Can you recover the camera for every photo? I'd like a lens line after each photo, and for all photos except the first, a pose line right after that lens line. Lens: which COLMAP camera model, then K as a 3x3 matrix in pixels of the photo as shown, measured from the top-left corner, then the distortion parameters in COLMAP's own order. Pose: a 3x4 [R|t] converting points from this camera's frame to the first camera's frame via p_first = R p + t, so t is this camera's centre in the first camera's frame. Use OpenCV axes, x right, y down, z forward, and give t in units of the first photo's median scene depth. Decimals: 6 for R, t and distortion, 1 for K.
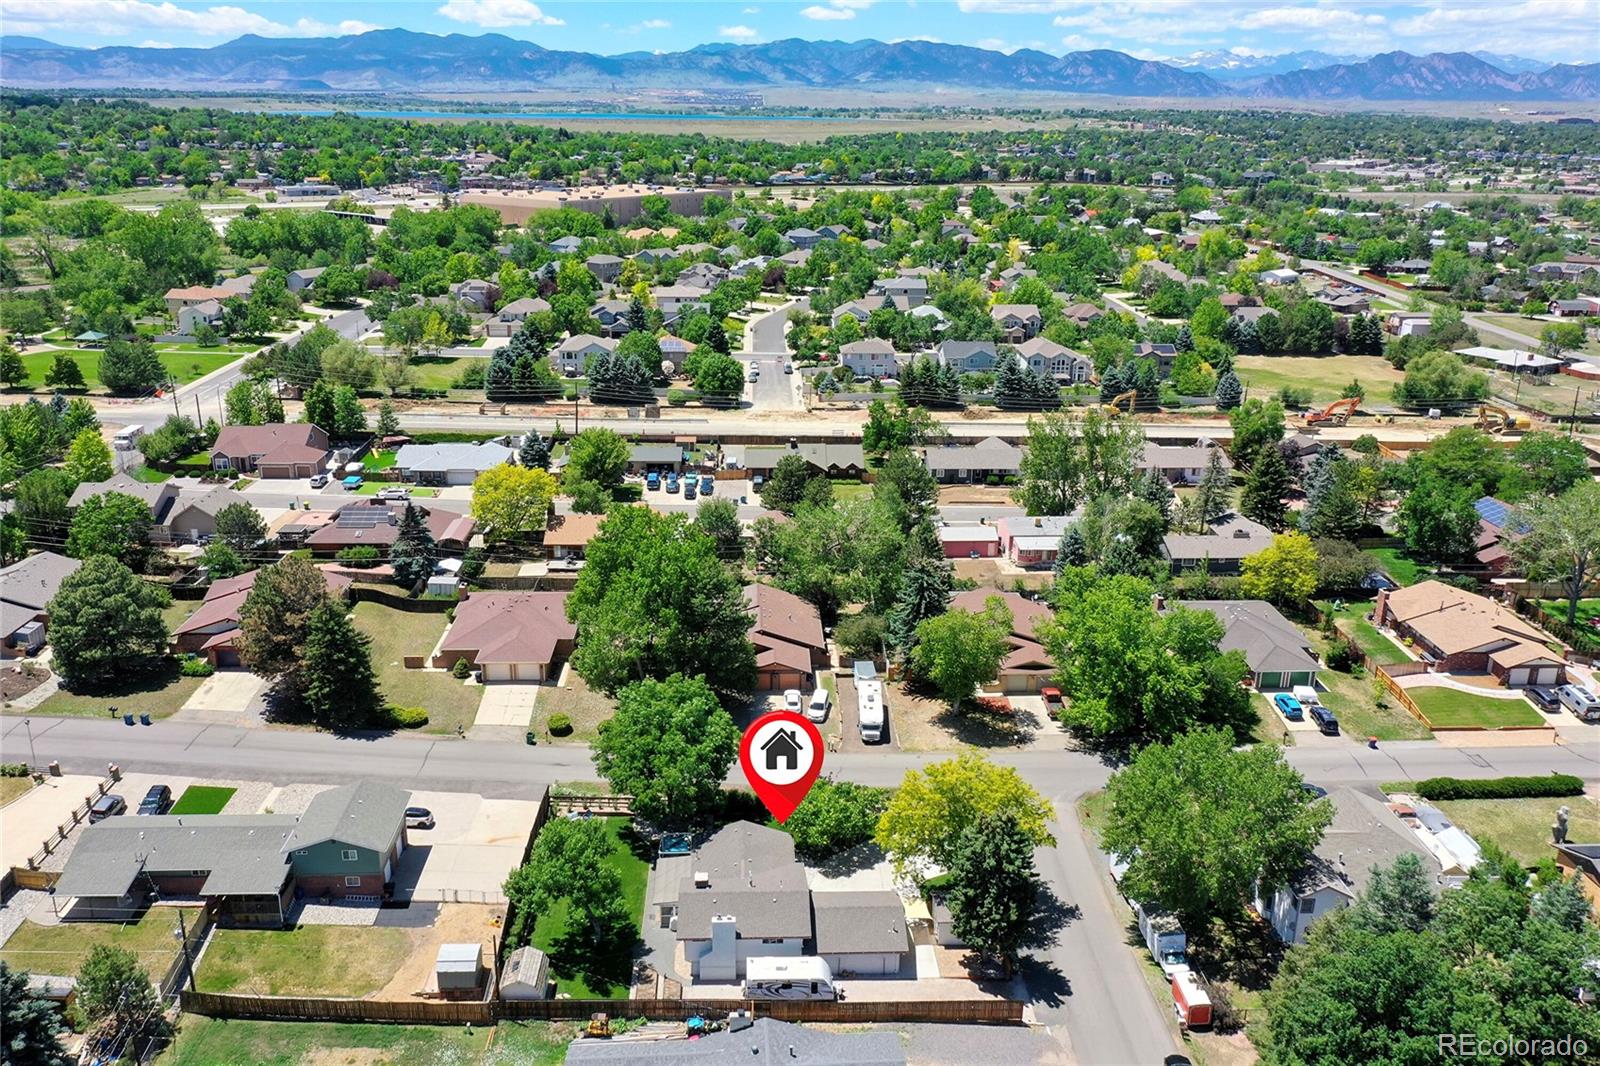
lens RADIAL K [[1256.0, 0, 794.6], [0, 1256.0, 524.6], [0, 0, 1]] dist [-0.006004, 0.005903]
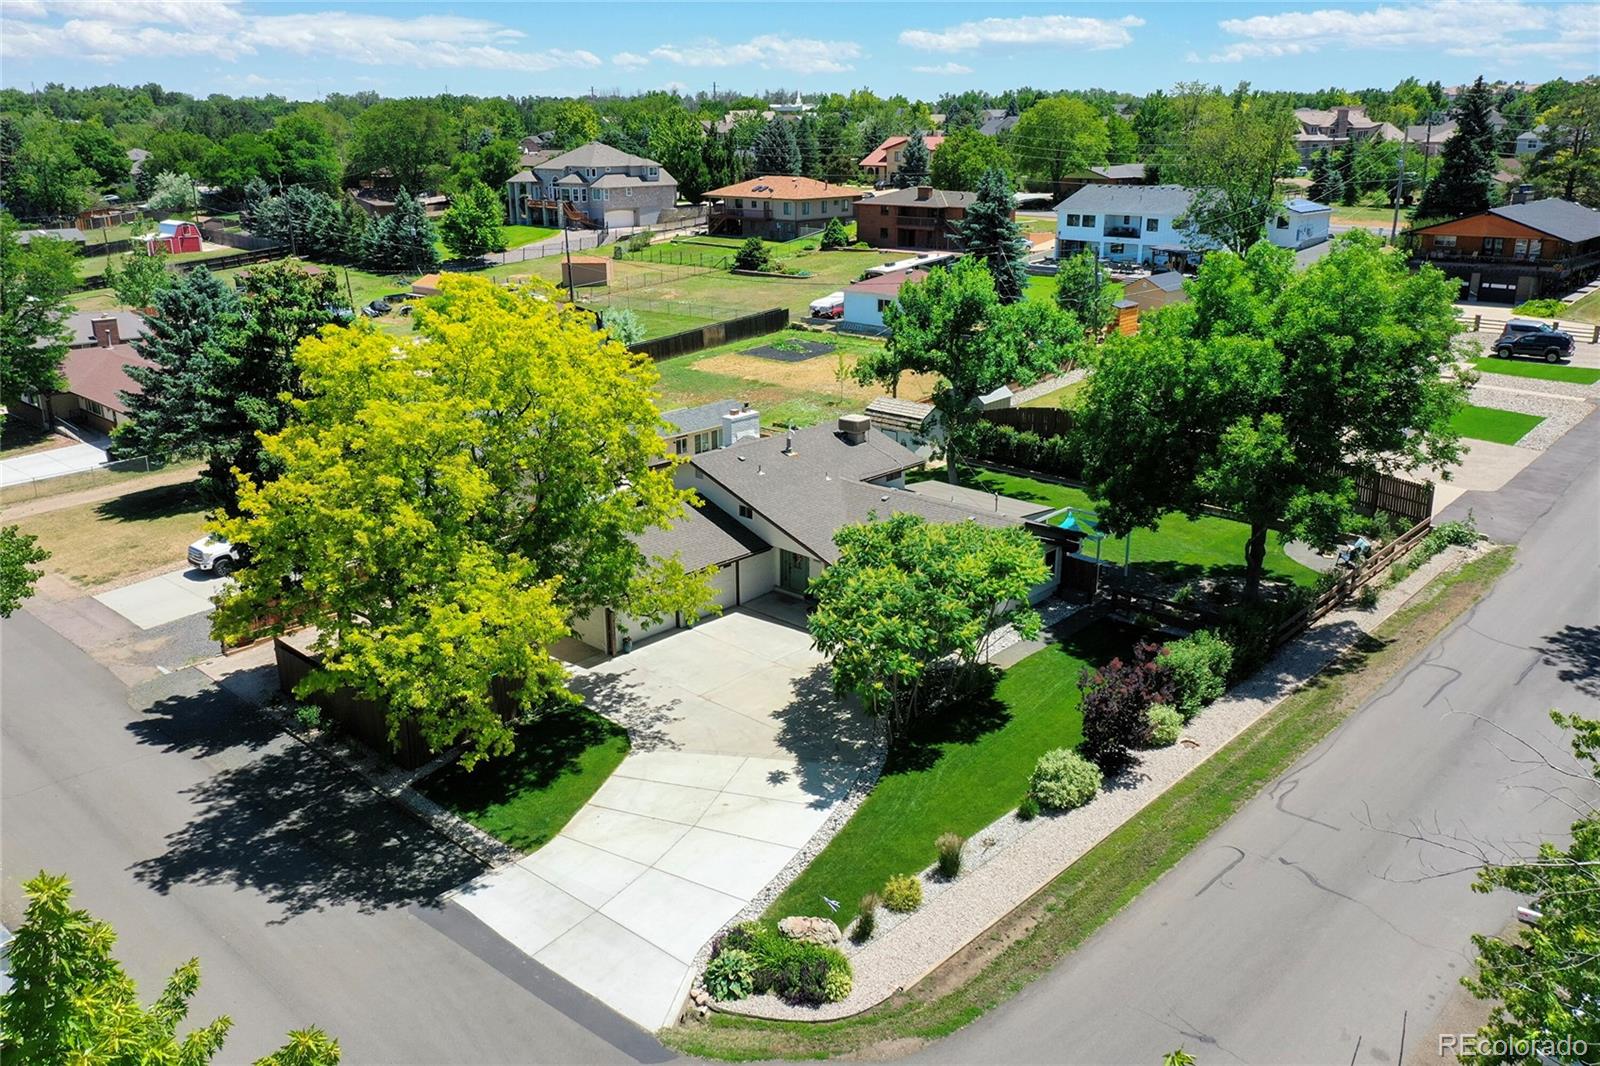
lens RADIAL K [[1256.0, 0, 794.6], [0, 1256.0, 524.6], [0, 0, 1]] dist [-0.006004, 0.005903]
pose [[-0.711149, 0.204426, -0.672664, 0.226079], [-0.223760, 0.841224, 0.492214, 0.039806], [0.666482, 0.500552, -0.552494, 0.919986]]
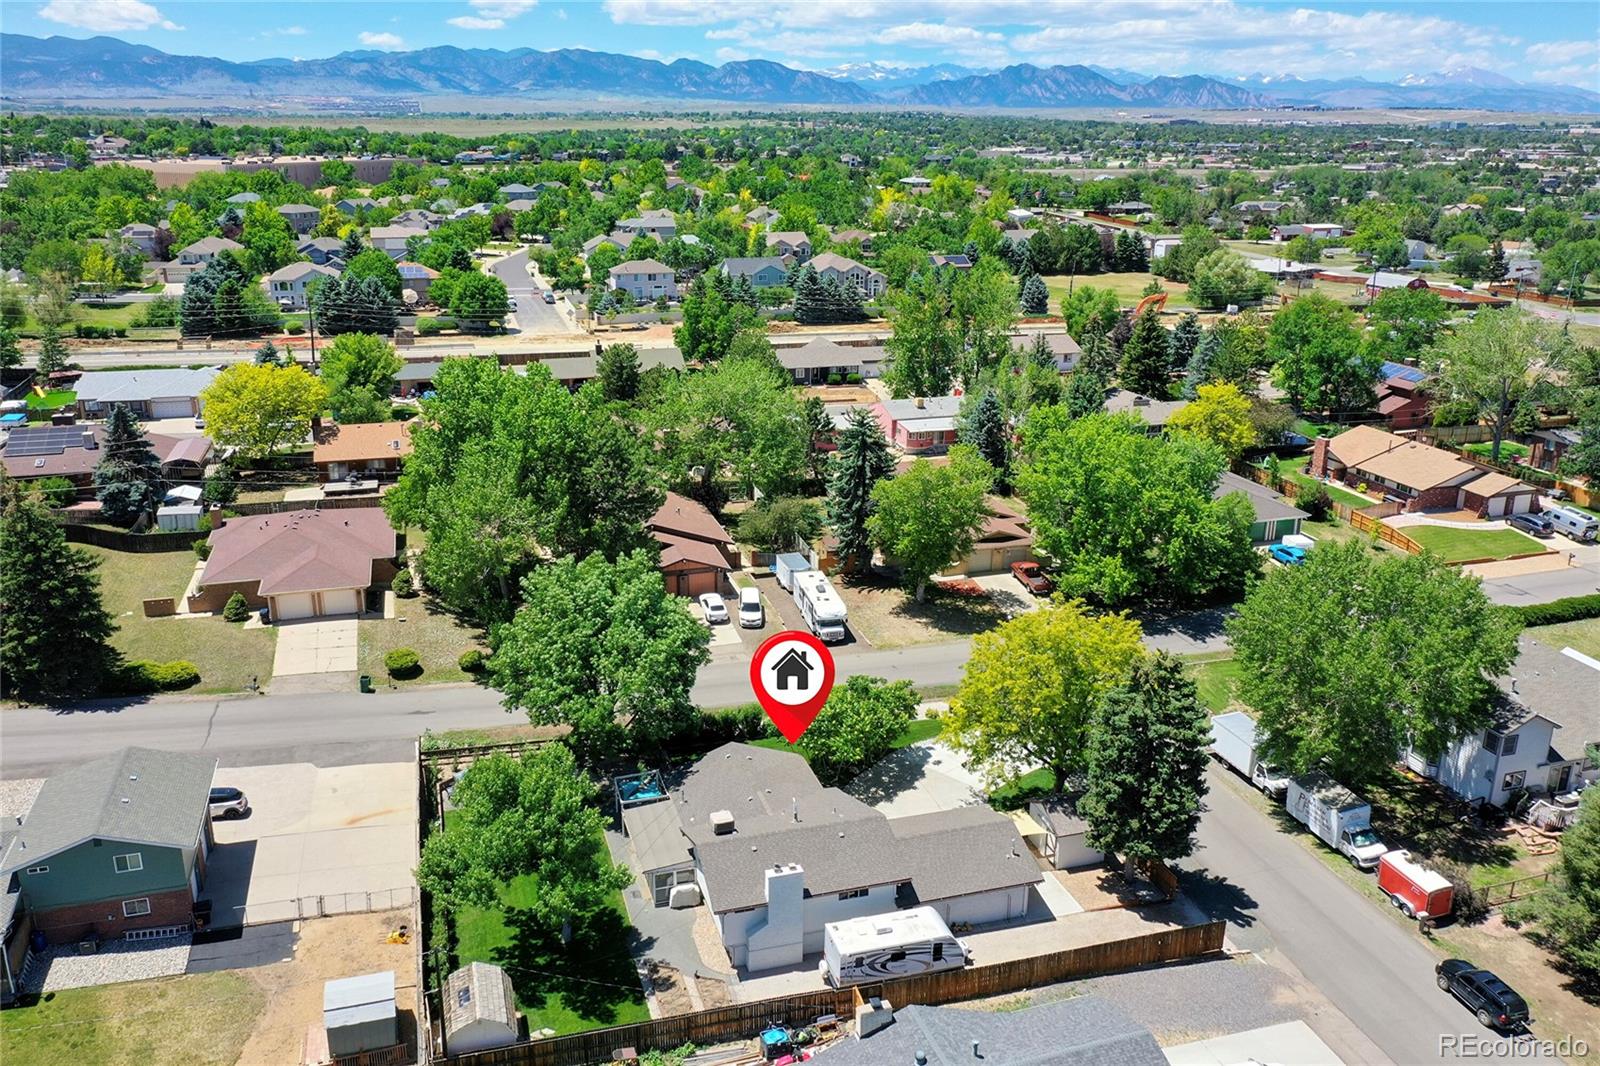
lens RADIAL K [[1256.0, 0, 794.6], [0, 1256.0, 524.6], [0, 0, 1]] dist [-0.006004, 0.005903]
pose [[0.967490, -0.079985, 0.239927, -0.128087], [0.082160, 0.996619, 0.000938, 0.092464], [-0.239191, 0.018805, 0.970790, 0.249335]]
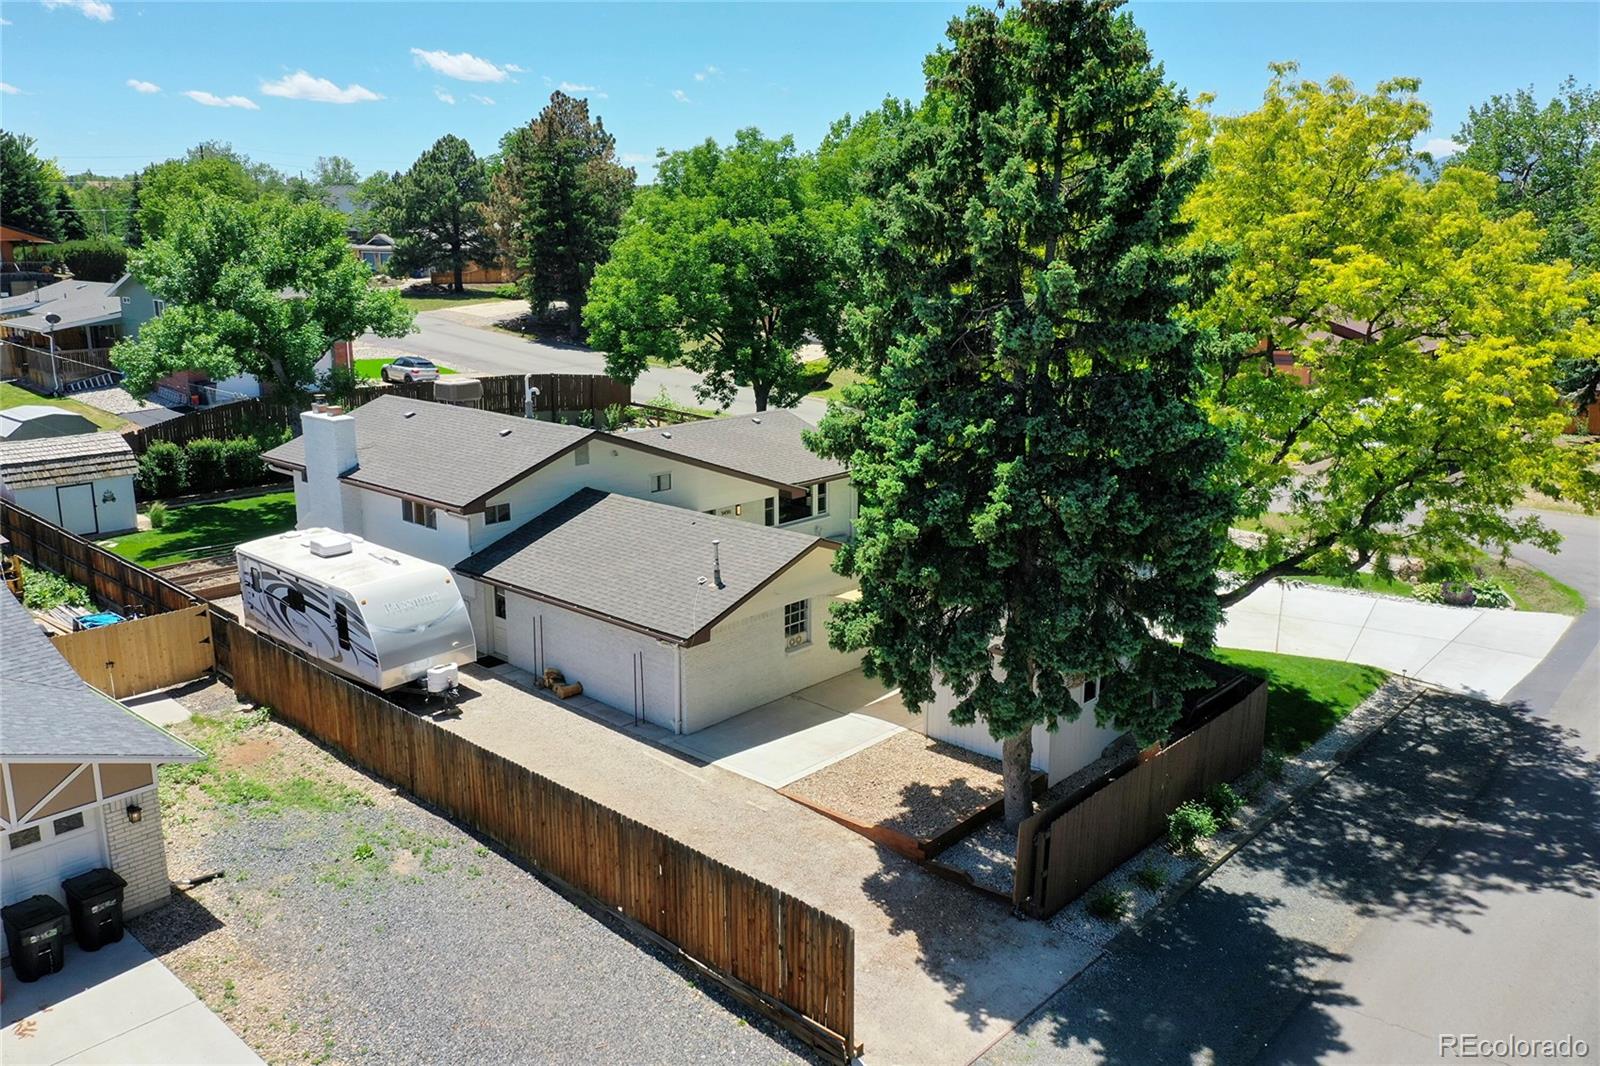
lens RADIAL K [[1256.0, 0, 794.6], [0, 1256.0, 524.6], [0, 0, 1]] dist [-0.006004, 0.005903]
pose [[0.711320, 0.143868, -0.687986, 0.190329], [-0.208336, 0.977997, -0.010888, 0.213858], [0.671282, 0.151077, 0.725642, 0.559538]]
